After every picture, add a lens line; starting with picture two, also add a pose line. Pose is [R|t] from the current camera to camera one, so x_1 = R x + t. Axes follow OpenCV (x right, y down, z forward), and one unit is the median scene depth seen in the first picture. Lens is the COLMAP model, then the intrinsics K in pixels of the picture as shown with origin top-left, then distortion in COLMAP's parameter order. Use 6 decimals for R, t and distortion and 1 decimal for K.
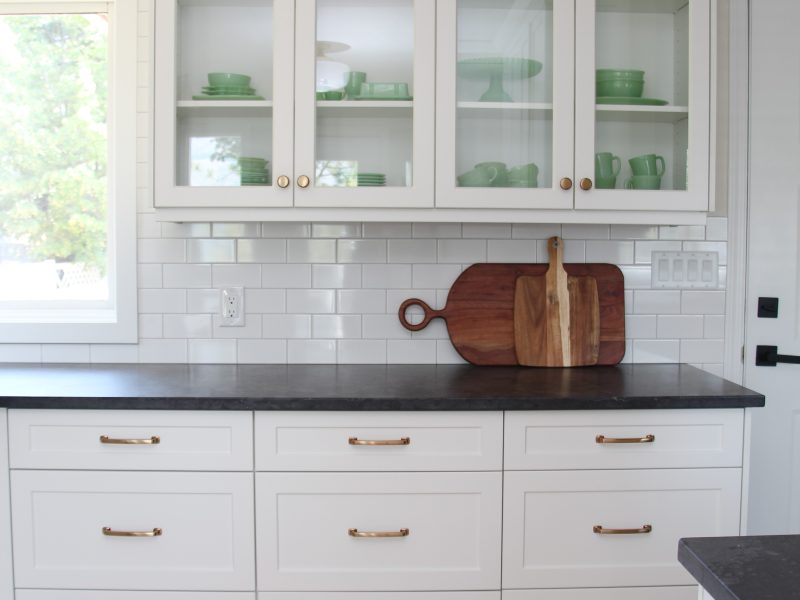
lens RADIAL K [[1053.6, 0, 400.0], [0, 1053.6, 300.0], [0, 0, 1]] dist [-0.005498, -0.073955]
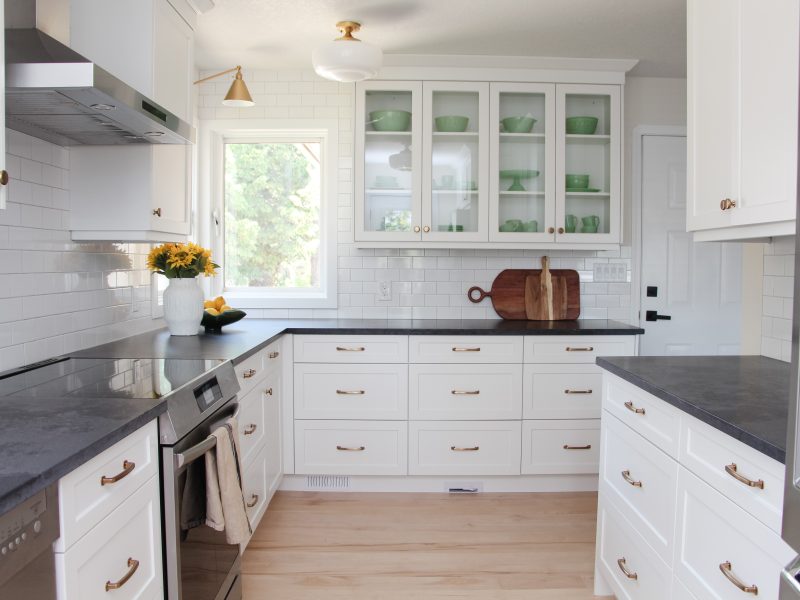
lens RADIAL K [[817.4, 0, 400.0], [0, 817.4, 300.0], [0, 0, 1]] dist [0.007514, -0.005235]
pose [[0.999938, 0.001677, -0.011046, -0.116278], [-0.001812, 0.999924, -0.012182, 0.044709], [0.011025, 0.012202, 0.999865, -0.582588]]
